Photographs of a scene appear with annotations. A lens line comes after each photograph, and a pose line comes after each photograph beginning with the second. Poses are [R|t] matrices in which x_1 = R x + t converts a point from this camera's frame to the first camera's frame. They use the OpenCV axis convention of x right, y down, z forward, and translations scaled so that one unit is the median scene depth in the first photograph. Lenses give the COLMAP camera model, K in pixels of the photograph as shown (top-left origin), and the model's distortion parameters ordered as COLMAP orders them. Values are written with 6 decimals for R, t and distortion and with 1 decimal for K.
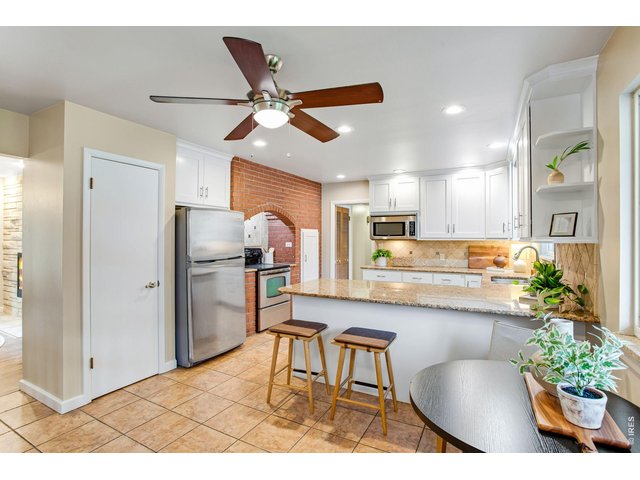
lens RADIAL K [[314.6, 0, 320.0], [0, 314.6, 240.0], [0, 0, 1]] dist [-0.062171, 0.023913]
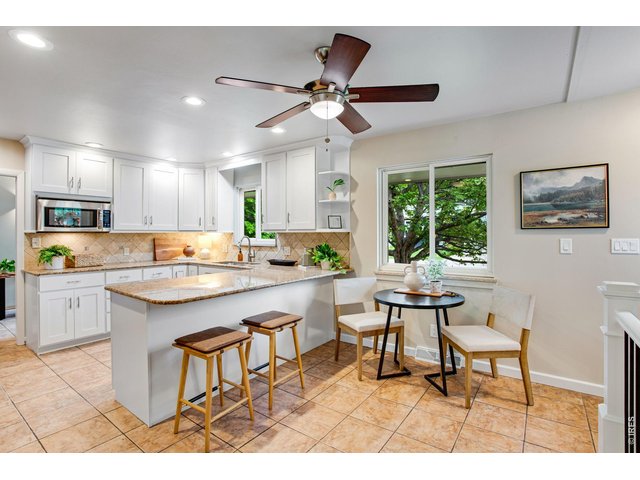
lens RADIAL K [[314.6, 0, 320.0], [0, 314.6, 240.0], [0, 0, 1]] dist [-0.062171, 0.023913]
pose [[0.128191, -0.019222, 0.991563, -0.442133], [0.007057, 0.999805, 0.018470, 0.009278], [-0.991724, 0.004630, 0.128301, 0.341865]]
